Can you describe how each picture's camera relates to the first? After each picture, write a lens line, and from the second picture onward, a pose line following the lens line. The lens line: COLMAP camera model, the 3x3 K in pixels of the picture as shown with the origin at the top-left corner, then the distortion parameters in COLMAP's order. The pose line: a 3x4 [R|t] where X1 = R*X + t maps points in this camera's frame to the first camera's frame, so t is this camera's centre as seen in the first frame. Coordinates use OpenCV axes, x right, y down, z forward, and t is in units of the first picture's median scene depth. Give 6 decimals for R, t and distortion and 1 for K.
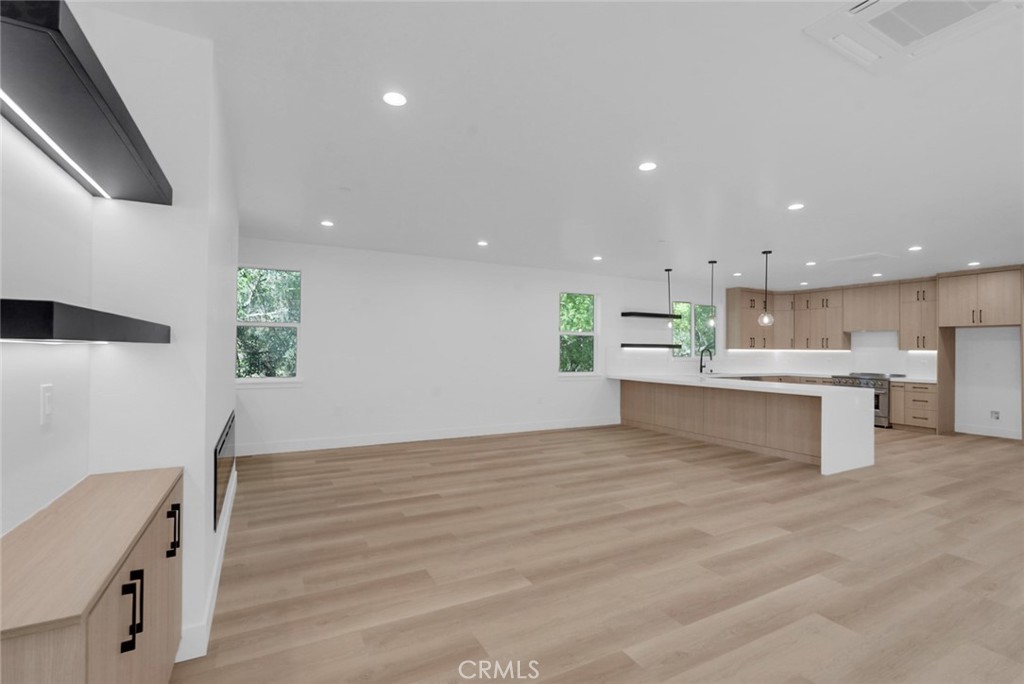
lens RADIAL K [[460.6, 0, 507.9], [0, 460.6, 340.4], [0, 0, 1]] dist [-0.012028, 0.007768]
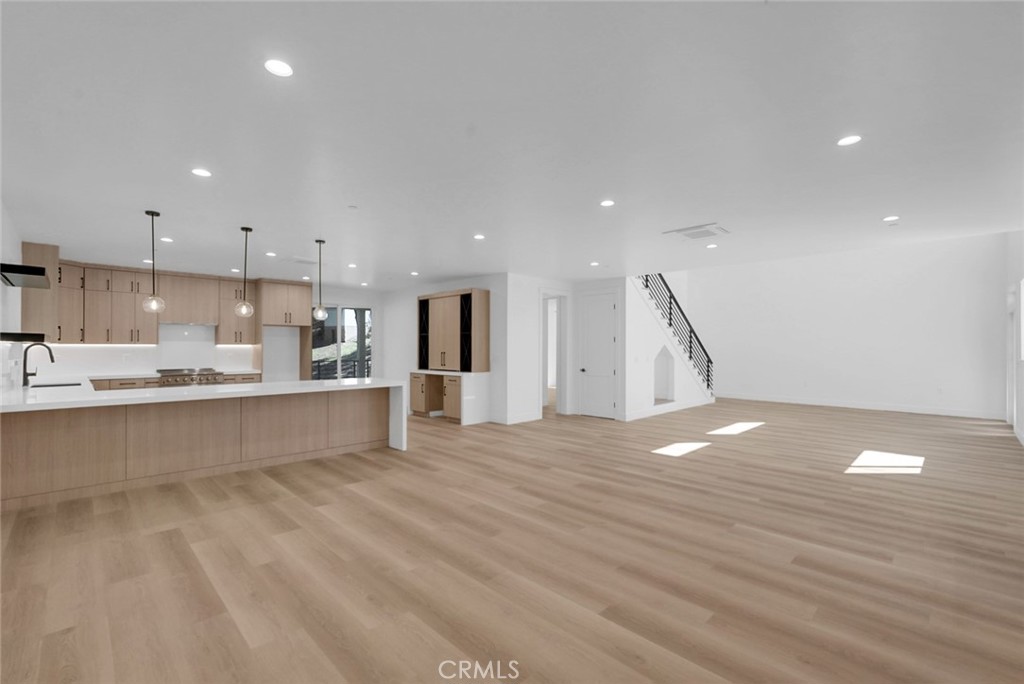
lens RADIAL K [[460.6, 0, 525.3], [0, 460.6, 362.2], [0, 0, 1]] dist [-0.012028, 0.007768]
pose [[-0.299069, -0.044126, 0.953211, -0.452953], [-0.025572, 0.998942, 0.038219, 0.005395], [-0.953889, -0.012945, -0.299881, 0.878258]]
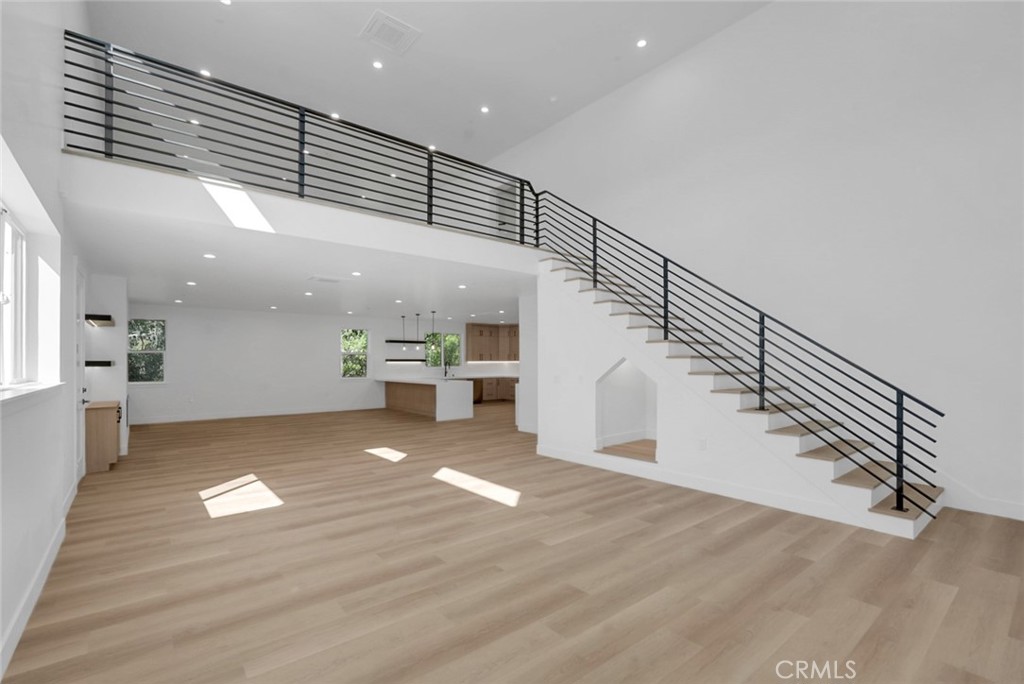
lens RADIAL K [[460.6, 0, 504.2], [0, 460.6, 344.6], [0, 0, 1]] dist [-0.012028, 0.007768]
pose [[0.985564, -0.010934, 0.168950, 0.529189], [0.013588, 0.999802, -0.014562, -0.022662], [-0.168757, 0.016648, 0.985517, -0.976925]]
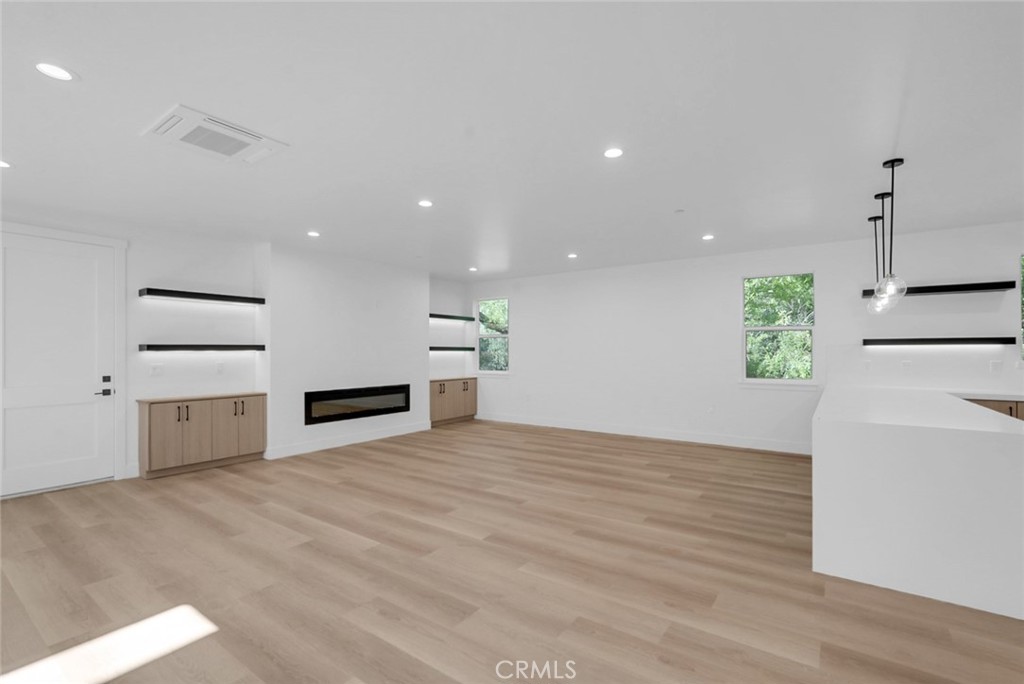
lens RADIAL K [[460.6, 0, 515.0], [0, 460.6, 348.6], [0, 0, 1]] dist [-0.012028, 0.007768]
pose [[0.438783, -0.024159, -0.898268, 0.849183], [0.025058, 0.999579, -0.014644, 0.024361], [0.898244, -0.016084, 0.439204, 0.369307]]
